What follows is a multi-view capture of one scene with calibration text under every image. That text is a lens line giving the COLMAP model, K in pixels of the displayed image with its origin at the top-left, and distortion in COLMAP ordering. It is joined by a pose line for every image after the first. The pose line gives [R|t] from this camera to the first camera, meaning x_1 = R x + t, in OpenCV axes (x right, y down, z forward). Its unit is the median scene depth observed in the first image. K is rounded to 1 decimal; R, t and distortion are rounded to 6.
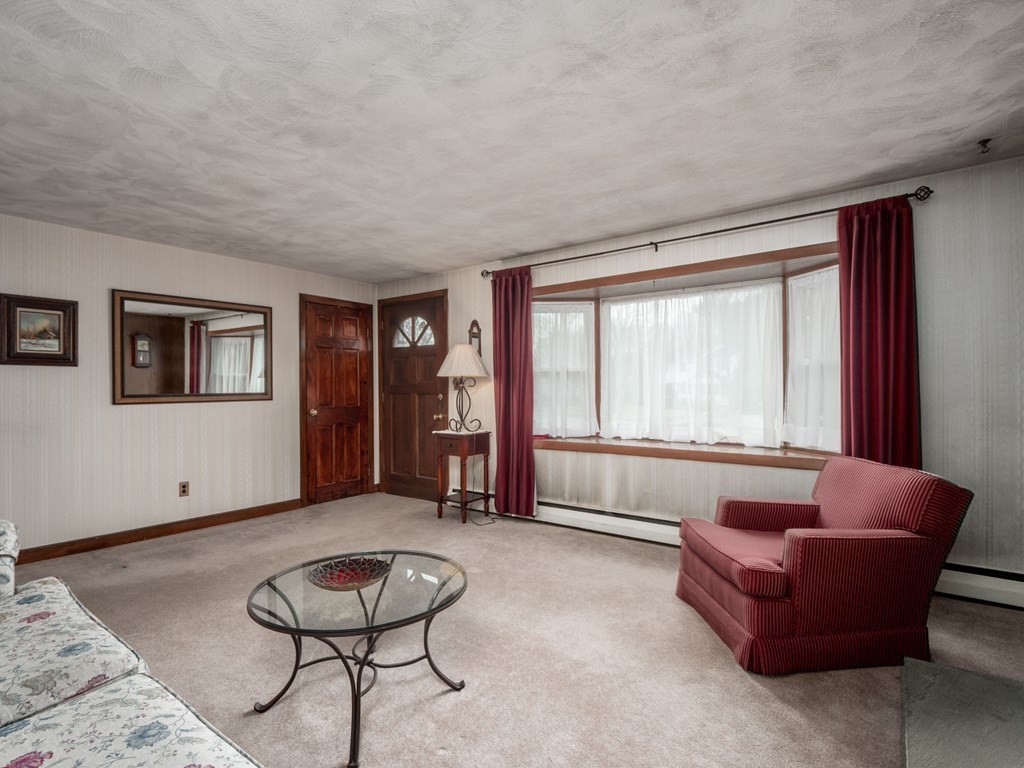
lens RADIAL K [[509.9, 0, 515.4], [0, 509.9, 387.5], [0, 0, 1]] dist [-0.006527, -0.001191]
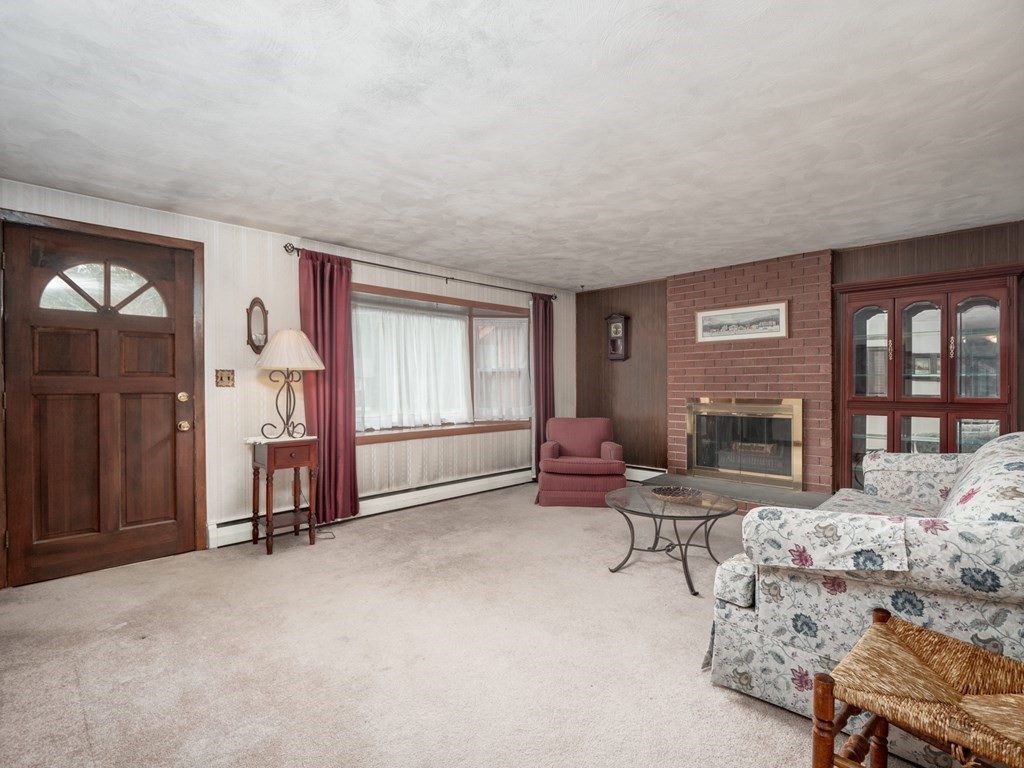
lens RADIAL K [[509.9, 0, 515.4], [0, 509.9, 387.5], [0, 0, 1]] dist [-0.006527, -0.001191]
pose [[0.128210, -0.001491, 0.991746, -0.862894], [0.000429, 0.999999, 0.001448, 0.005233], [-0.991747, 0.000239, 0.128211, 0.538707]]
